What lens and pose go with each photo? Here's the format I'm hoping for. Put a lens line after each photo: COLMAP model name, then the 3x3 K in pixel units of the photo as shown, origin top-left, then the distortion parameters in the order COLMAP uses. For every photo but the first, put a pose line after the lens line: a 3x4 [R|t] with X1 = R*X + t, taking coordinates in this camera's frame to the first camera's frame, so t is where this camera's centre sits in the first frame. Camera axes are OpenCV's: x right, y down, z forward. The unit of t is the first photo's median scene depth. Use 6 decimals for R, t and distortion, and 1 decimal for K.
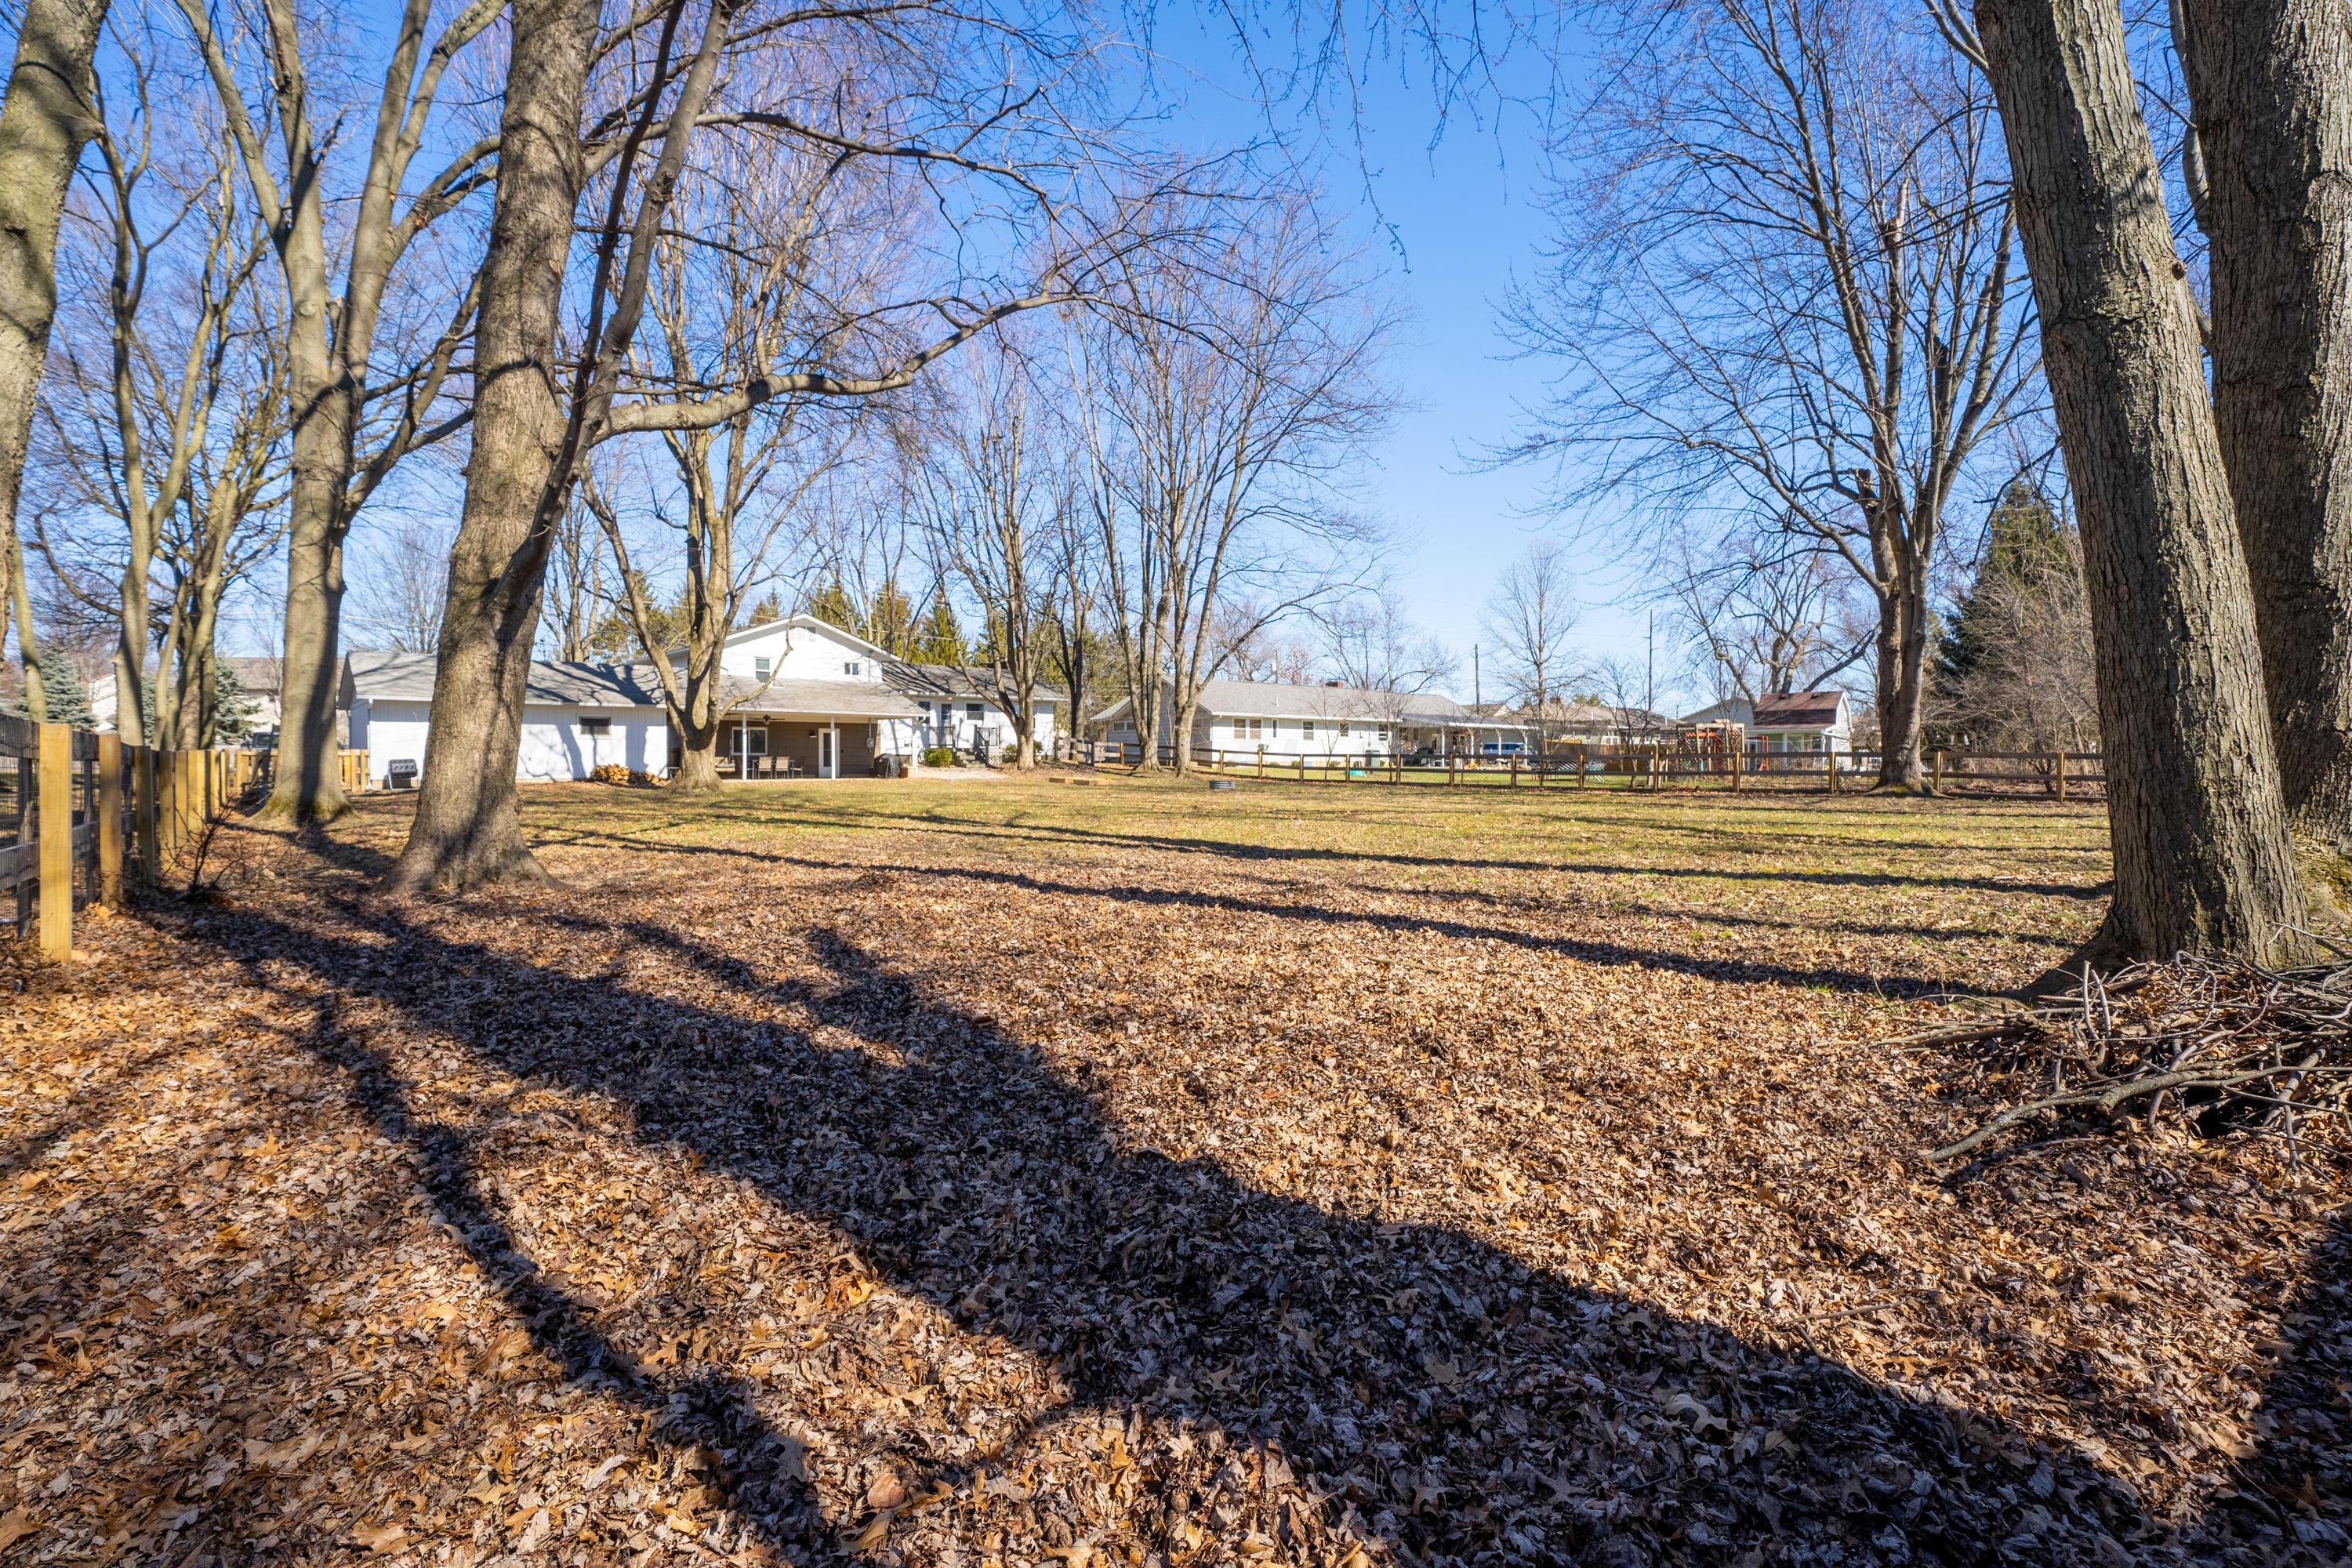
lens RADIAL K [[1068.4, 0, 1178.6], [0, 1068.4, 773.7], [0, 0, 1]] dist [0.007362, 0.001712]
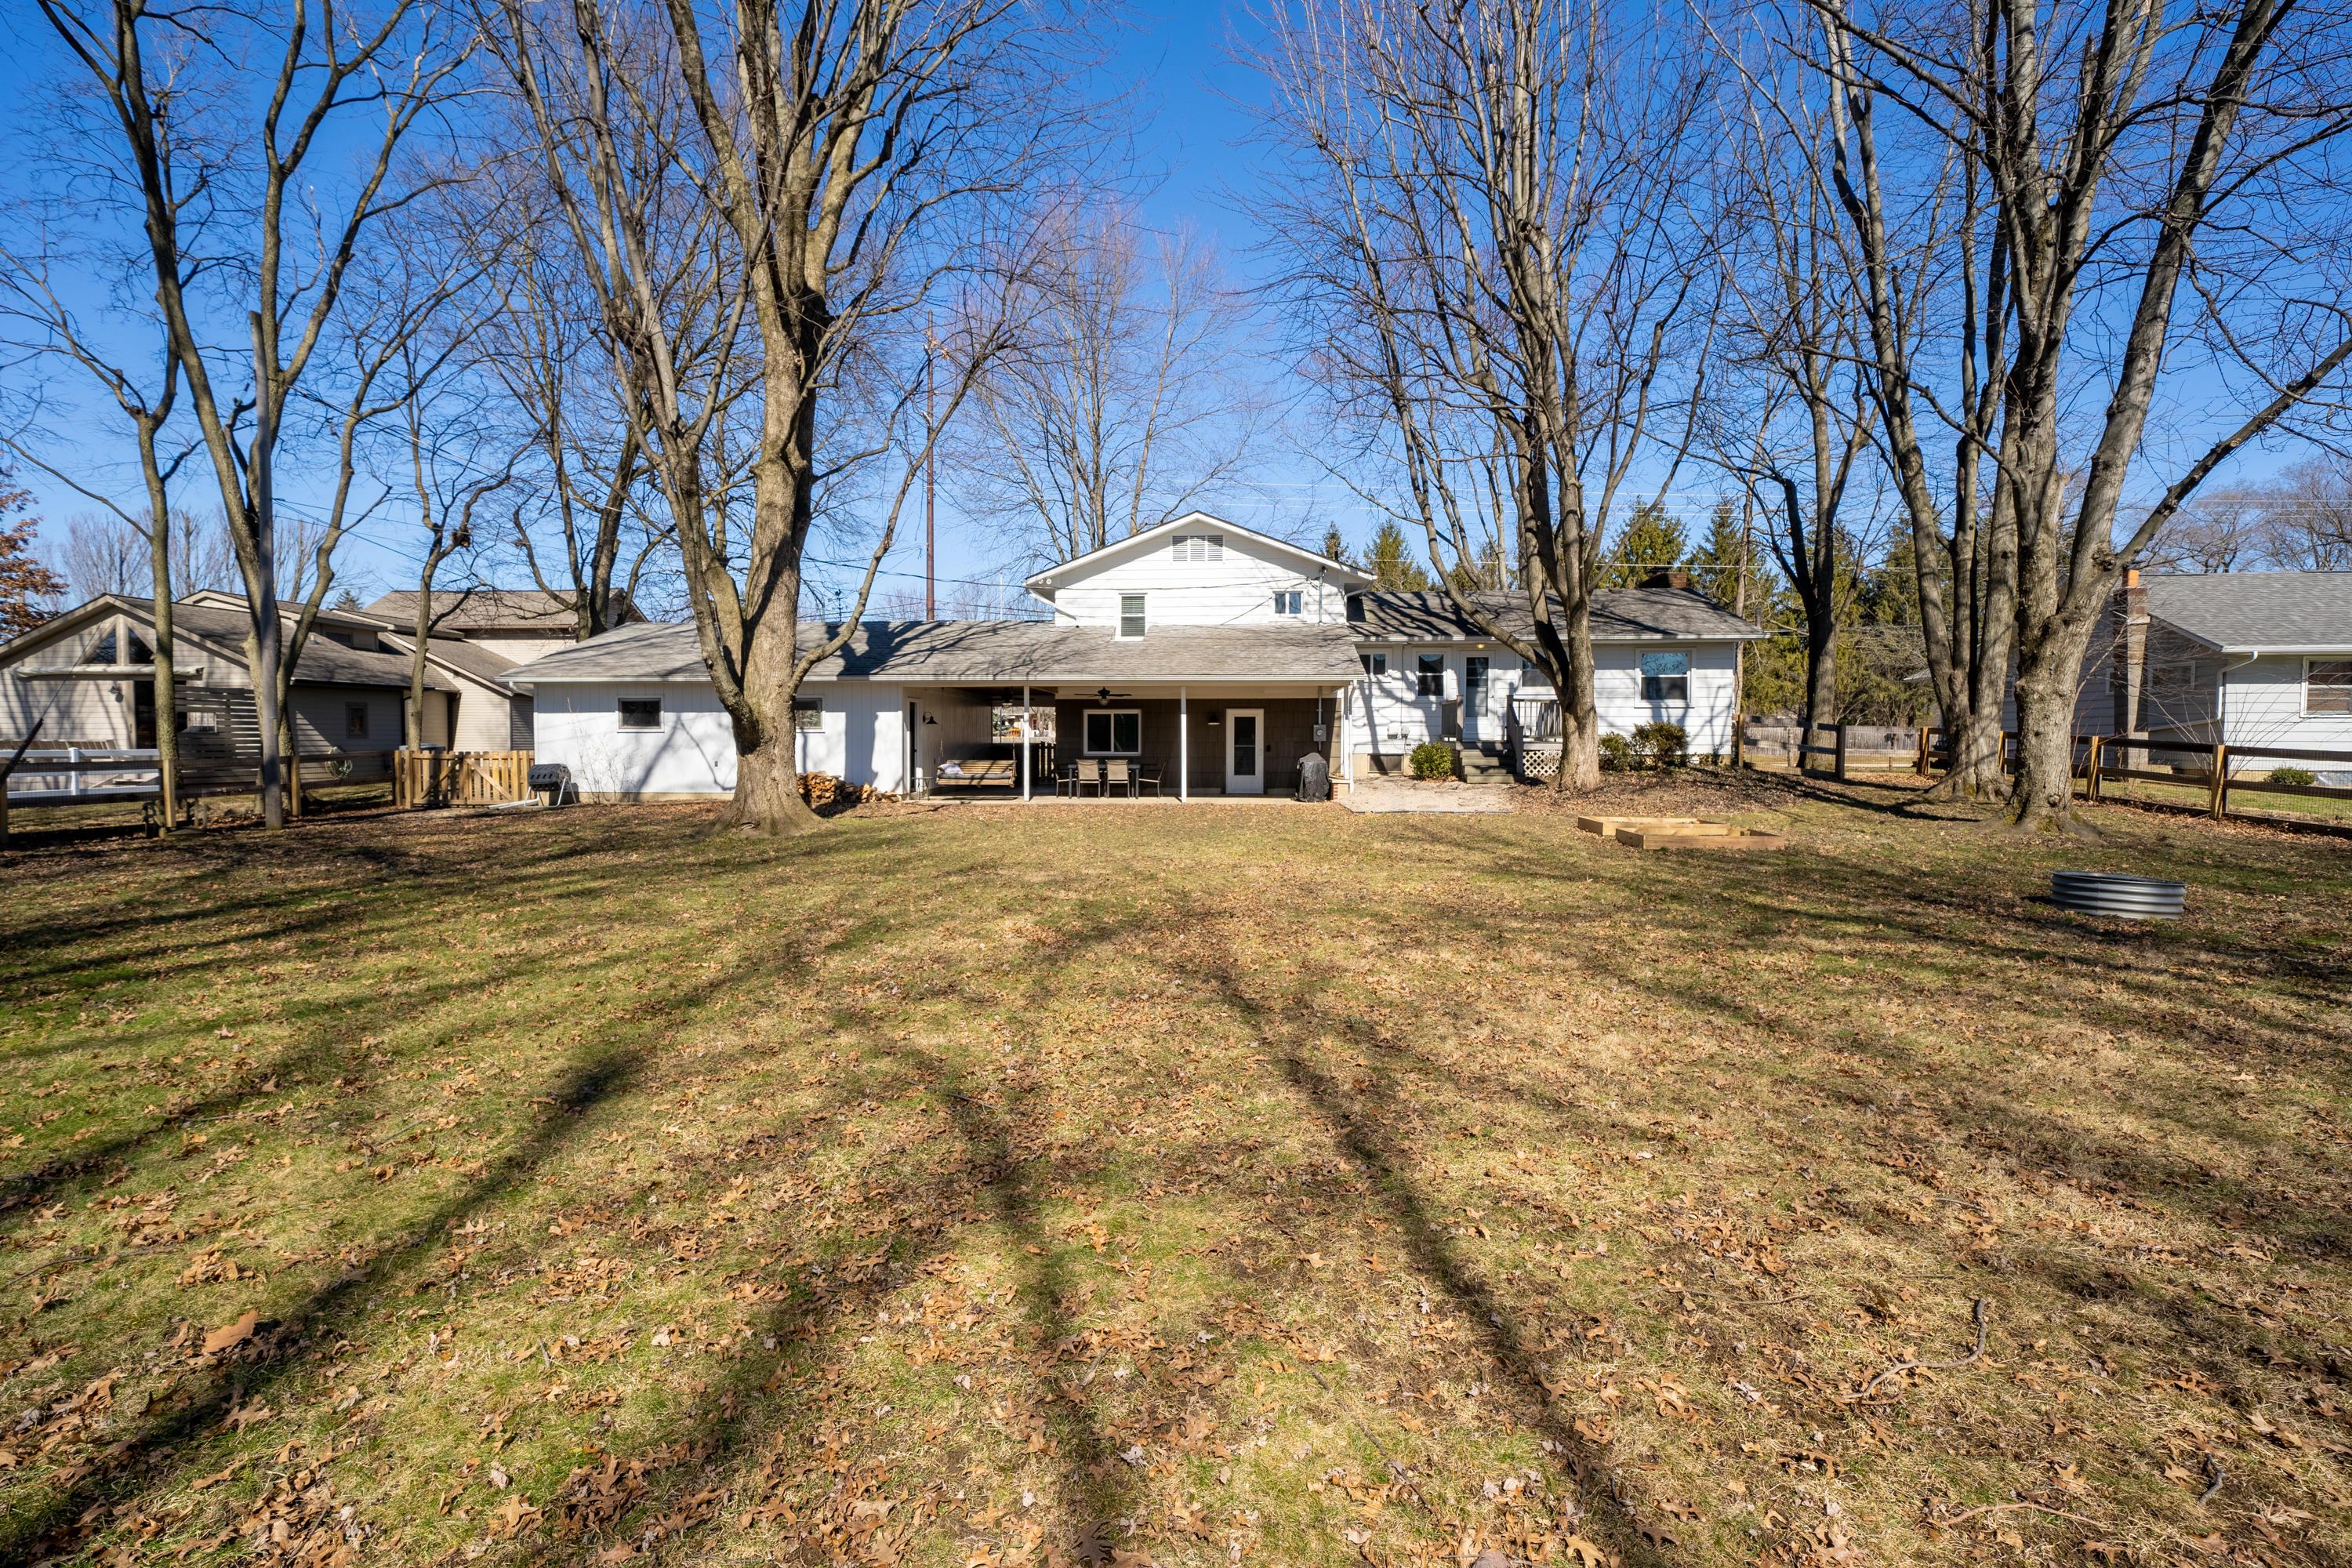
lens RADIAL K [[1068.4, 0, 1167.4], [0, 1068.4, 766.1], [0, 0, 1]] dist [0.007362, 0.001712]
pose [[0.702413, 0.016187, -0.711586, 0.053662], [-0.010113, 0.999867, 0.012762, -0.017896], [0.711698, -0.001768, 0.702483, 0.554860]]
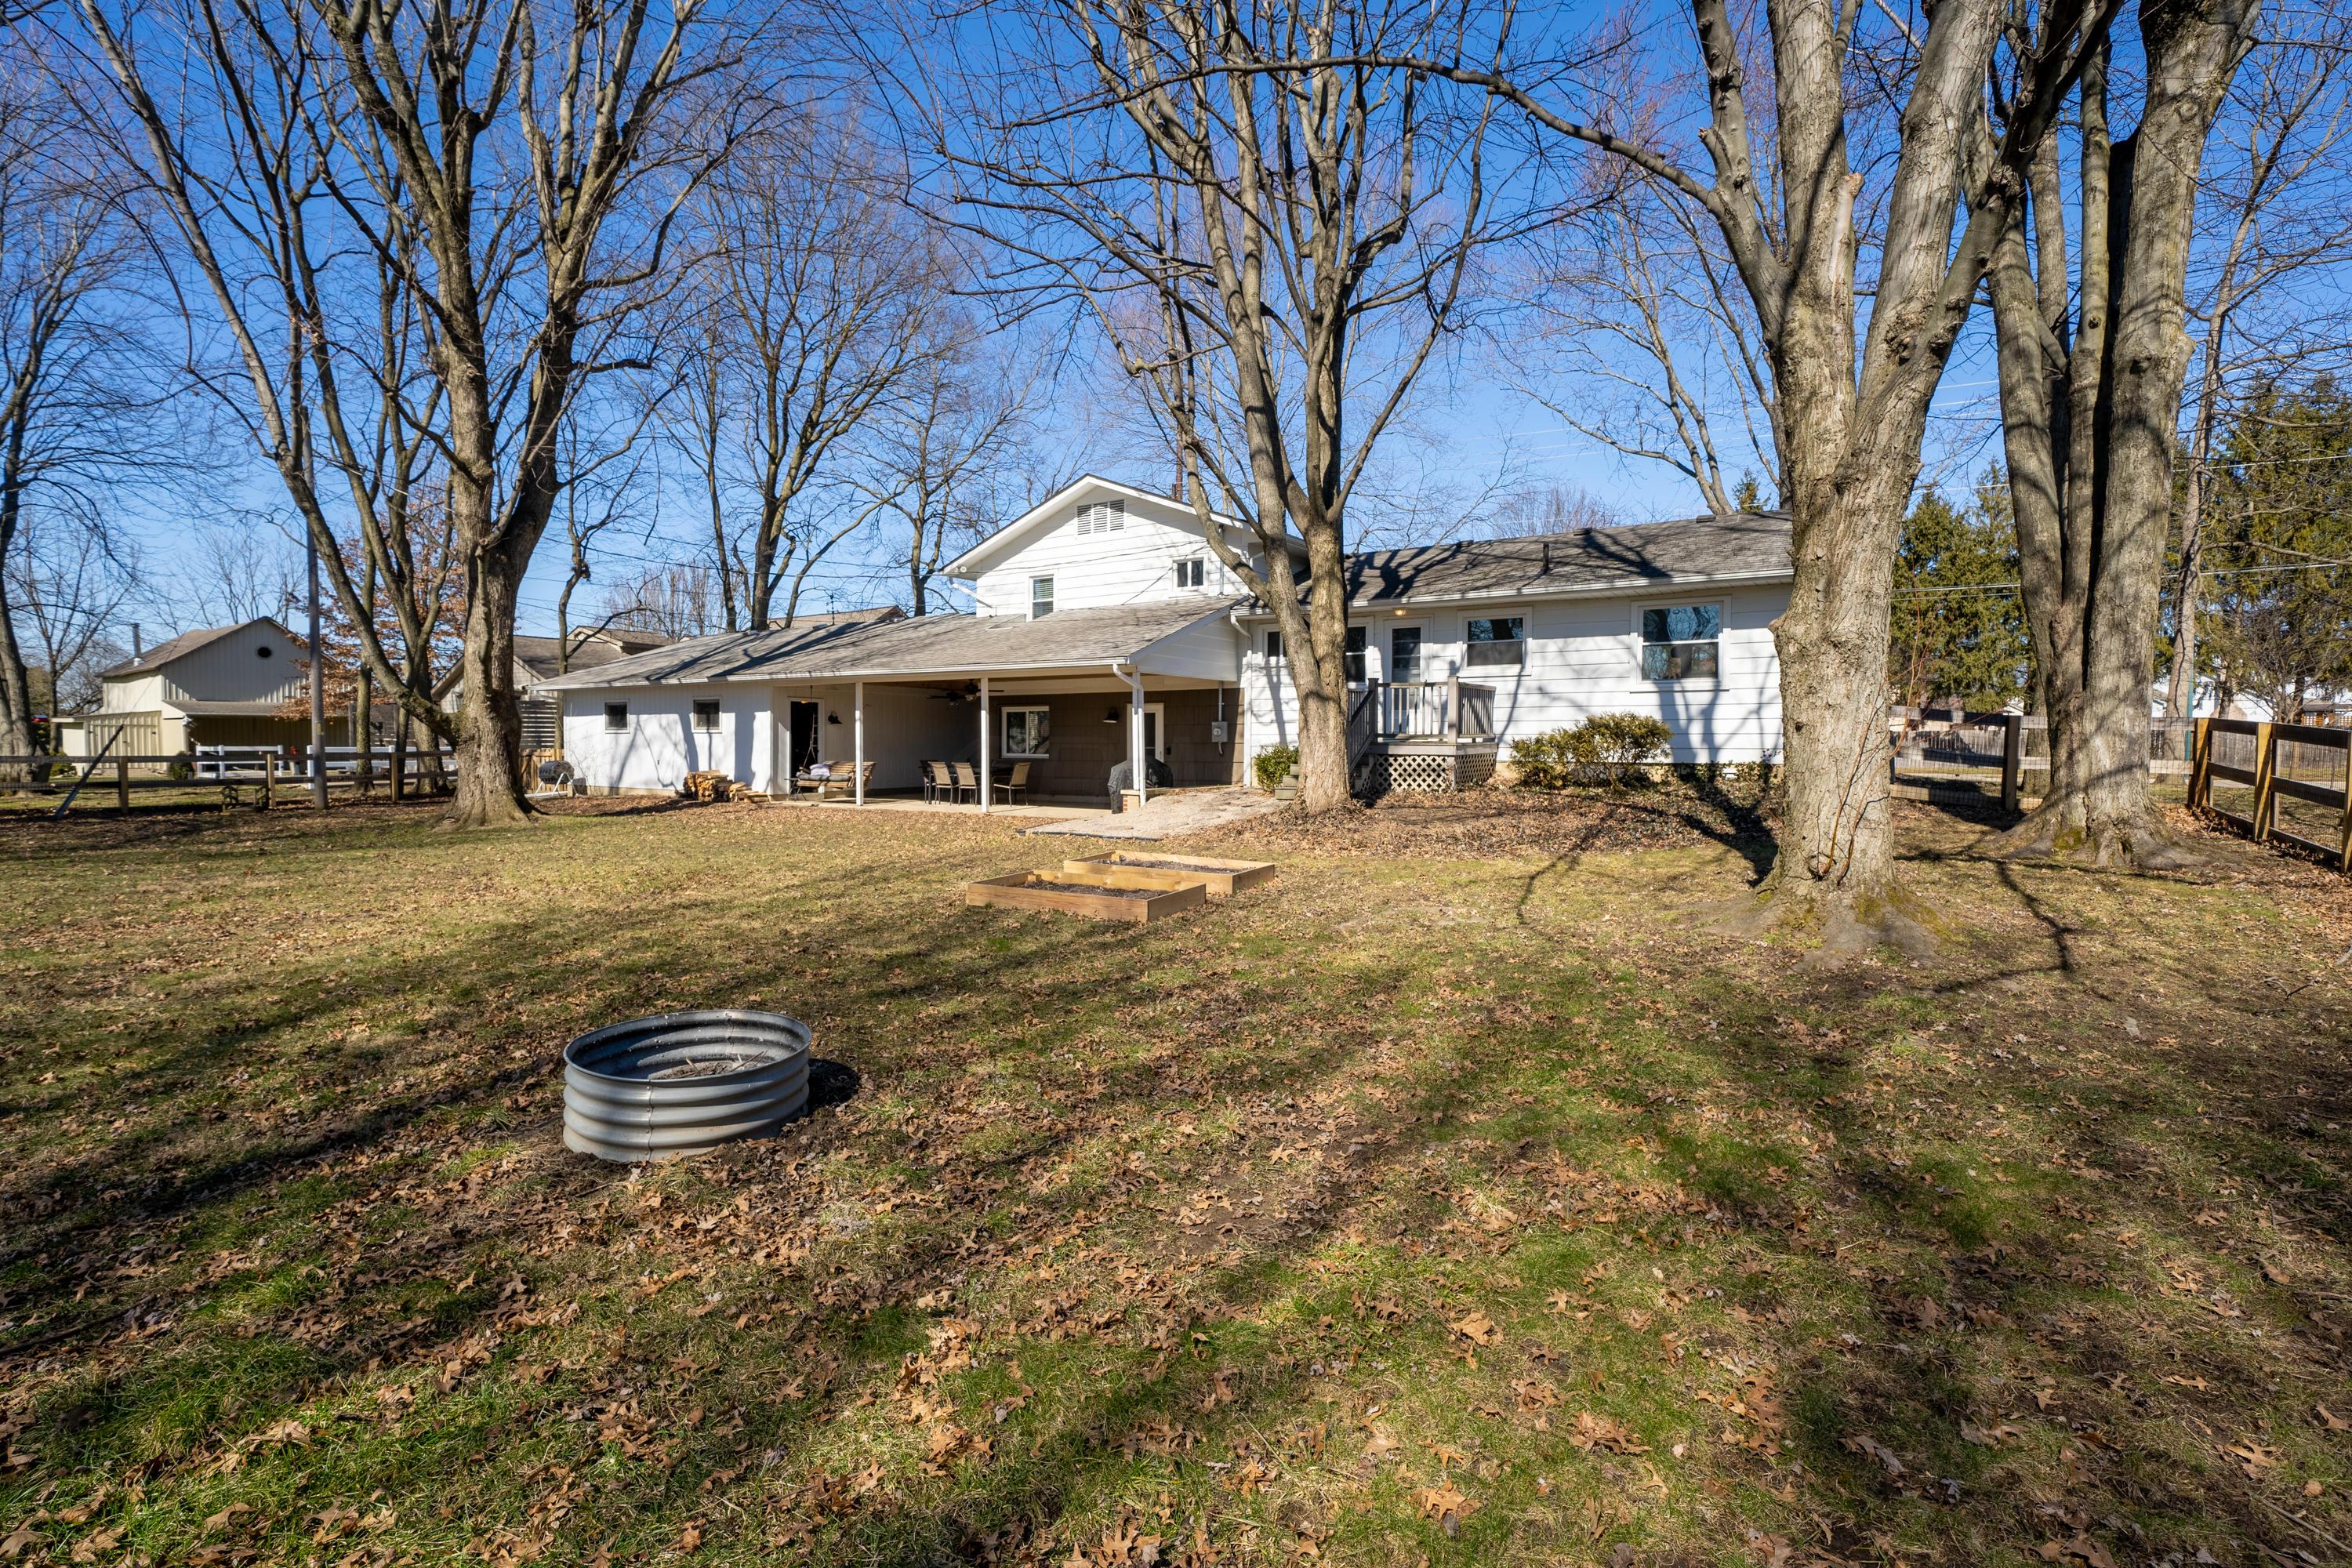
lens RADIAL K [[1068.4, 0, 1174.3], [0, 1068.4, 763.9], [0, 0, 1]] dist [0.007362, 0.001712]
pose [[0.269173, 0.018777, -0.962909, 0.140186], [-0.016226, 0.999756, 0.014959, -0.021882], [0.962955, 0.011598, 0.269412, 0.867229]]
